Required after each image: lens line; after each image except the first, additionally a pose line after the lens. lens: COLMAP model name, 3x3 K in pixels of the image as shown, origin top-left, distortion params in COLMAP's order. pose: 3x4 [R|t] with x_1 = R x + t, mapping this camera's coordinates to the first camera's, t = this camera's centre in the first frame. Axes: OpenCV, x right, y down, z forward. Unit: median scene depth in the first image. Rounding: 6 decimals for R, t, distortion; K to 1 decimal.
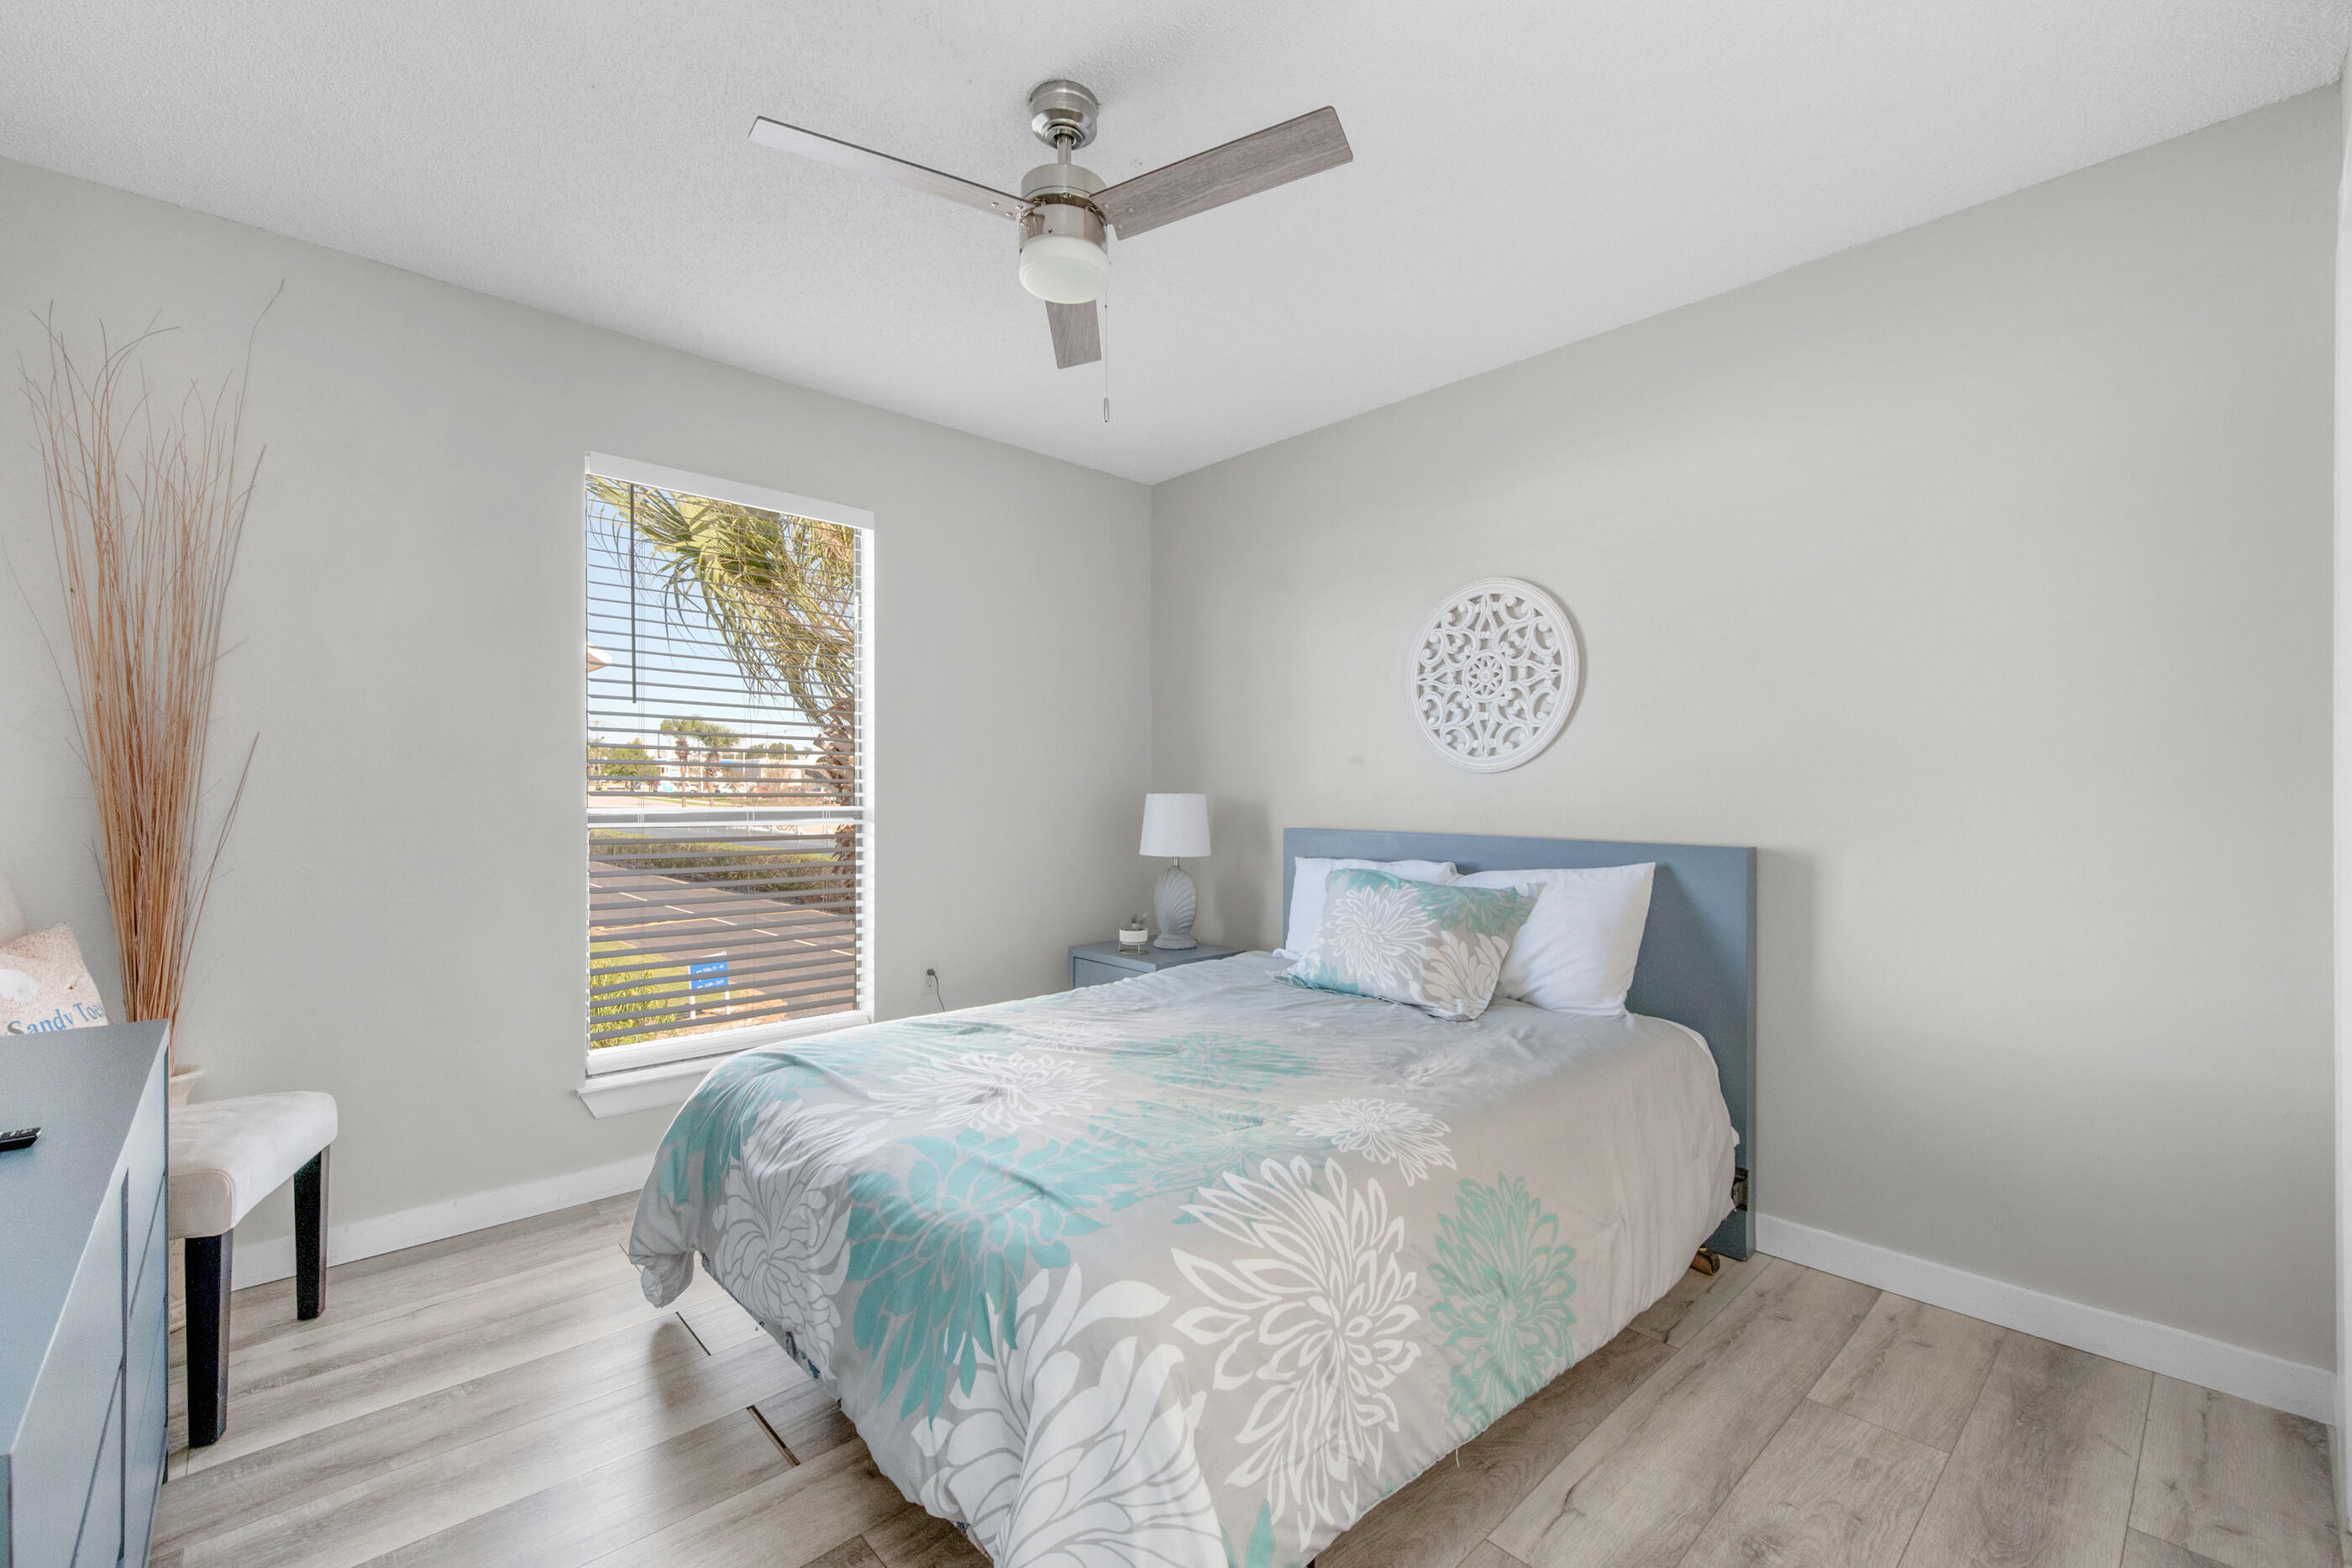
lens RADIAL K [[964.7, 0, 1122.7], [0, 964.7, 805.0], [0, 0, 1]] dist [0.024140, 0.000036]
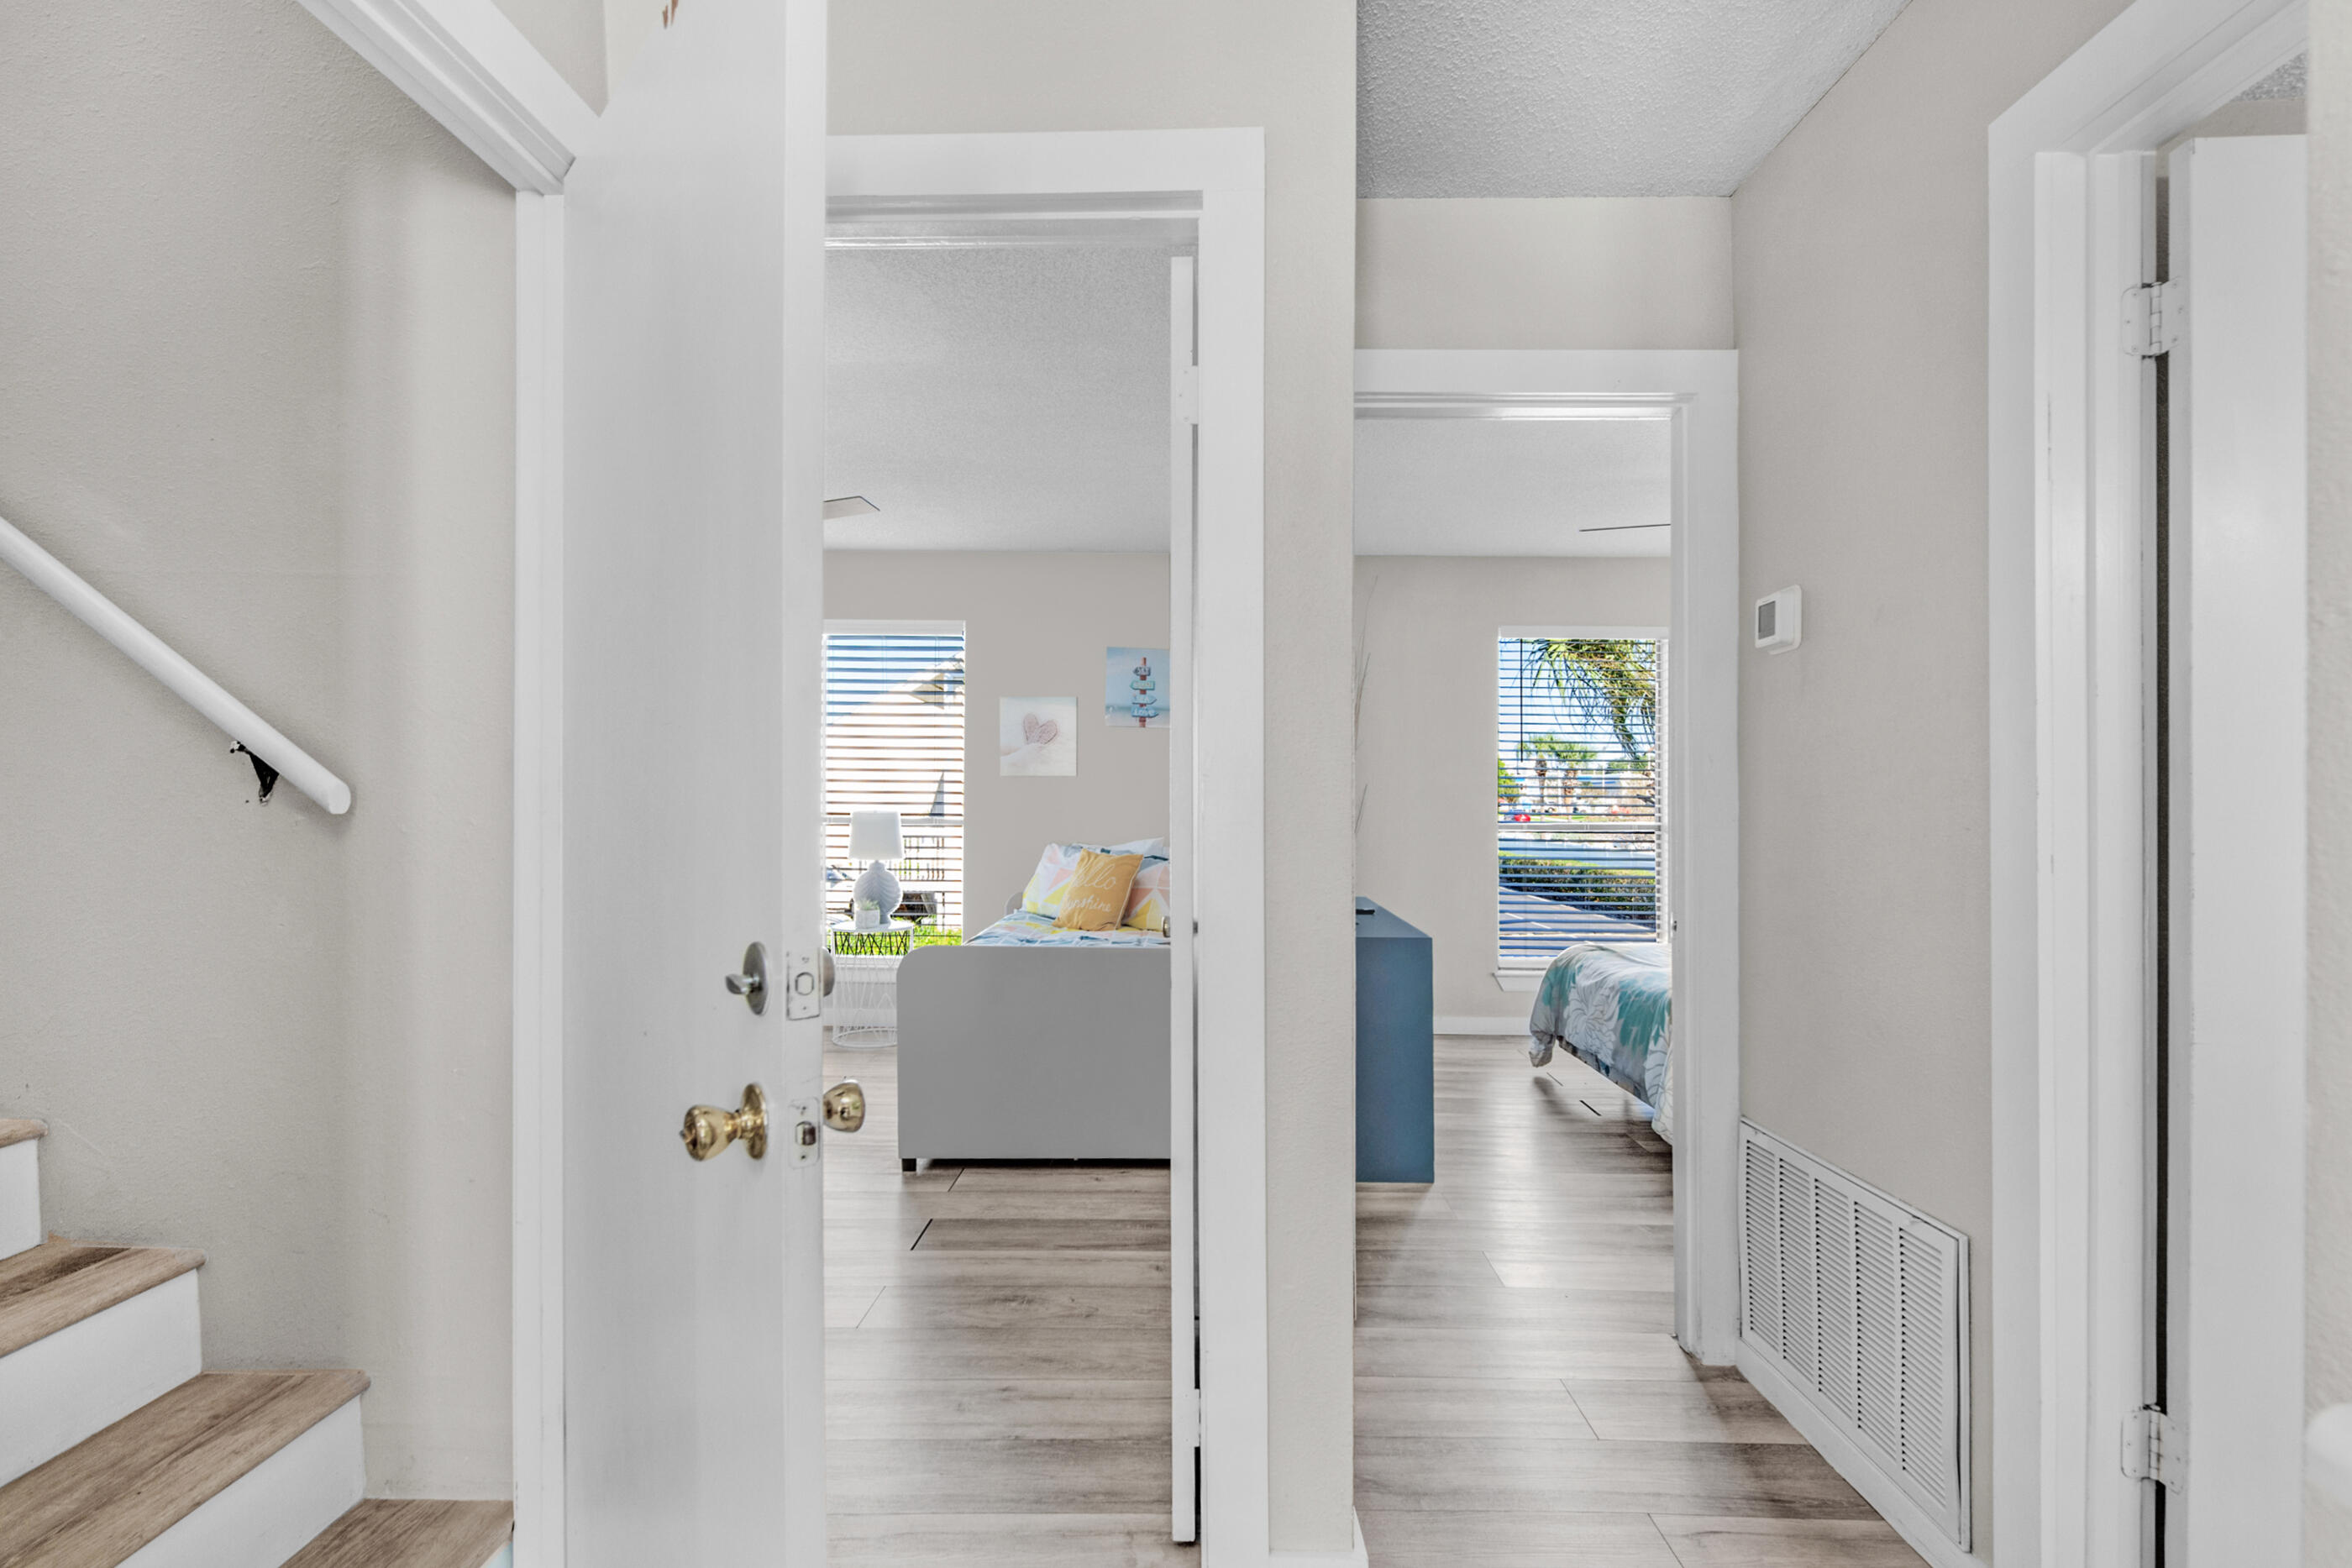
lens RADIAL K [[1077.6, 0, 1179.0], [0, 1077.6, 815.1], [0, 0, 1]] dist [0.014276, -0.000325]
pose [[0.732142, -0.001569, -0.681150, 0.501222], [-0.004022, 0.999970, -0.006626, 0.004823], [0.681140, 0.007591, 0.732114, -1.142220]]
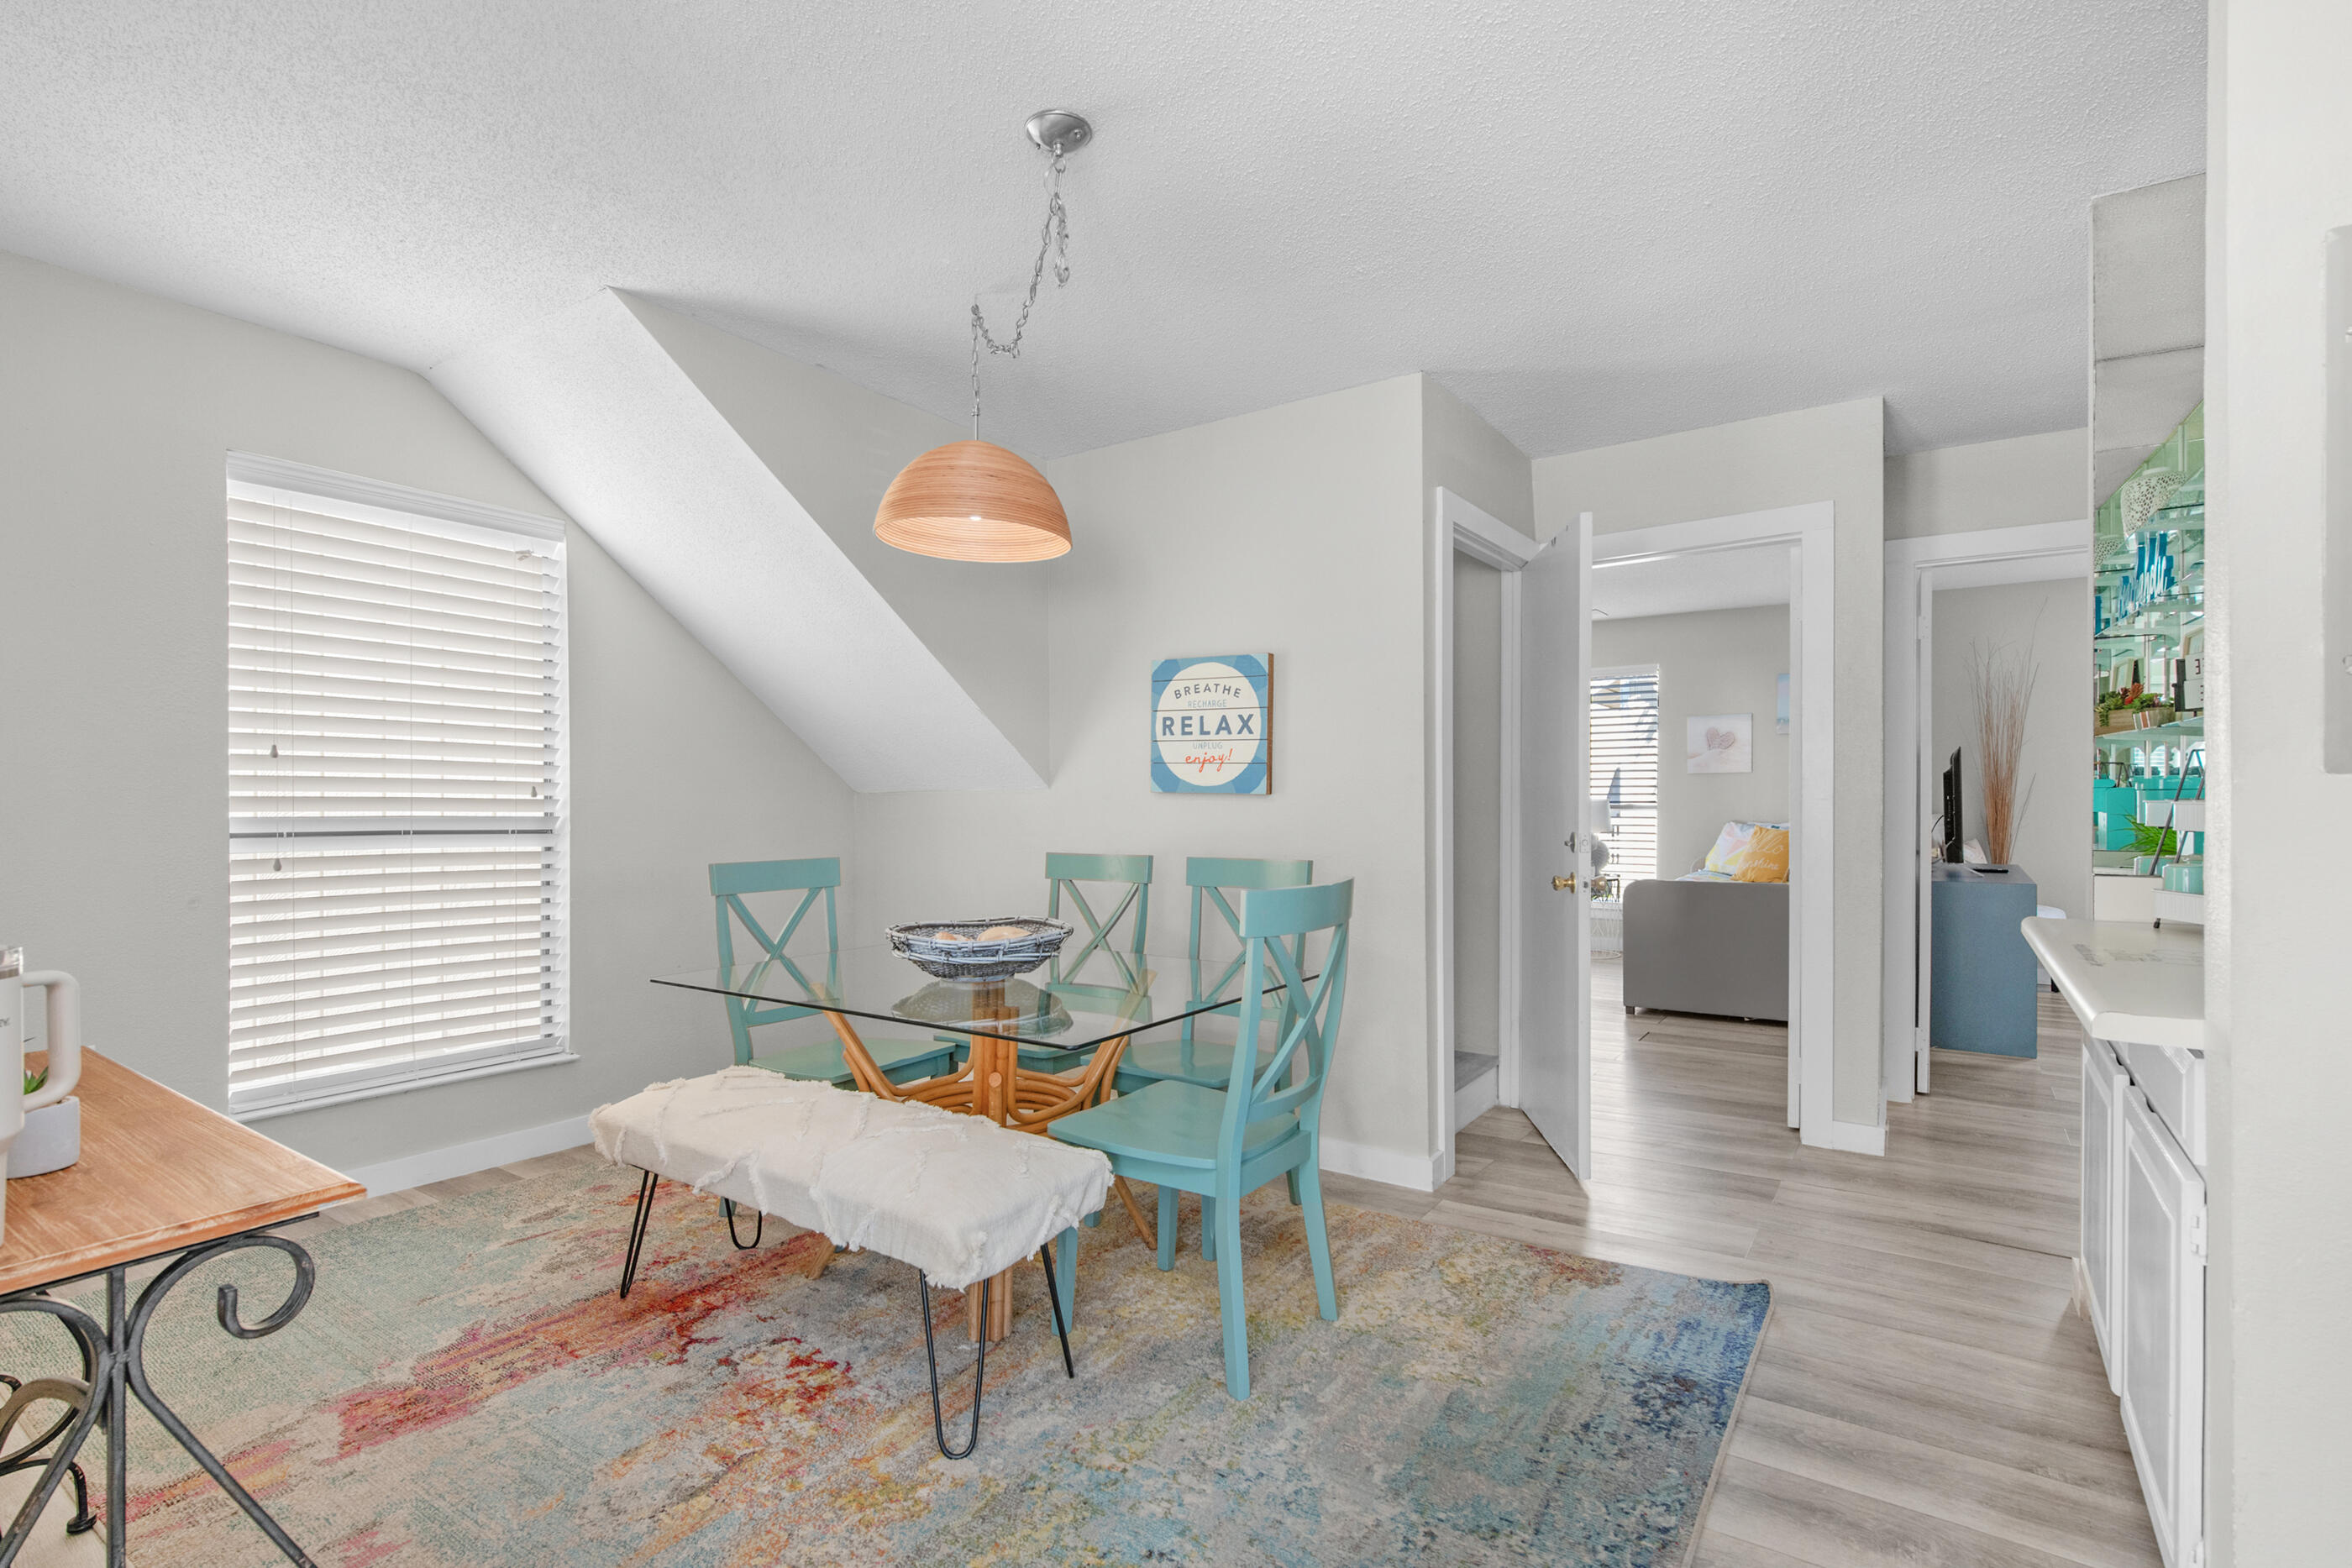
lens RADIAL K [[983.0, 0, 1178.0], [0, 983.0, 796.5], [0, 0, 1]] dist [0.001702, -0.000432]
pose [[0.186690, -0.002648, -0.982415, 1.325089], [-0.010653, 0.999932, -0.004719, 0.007753], [0.982361, 0.011347, 0.186649, -1.819426]]
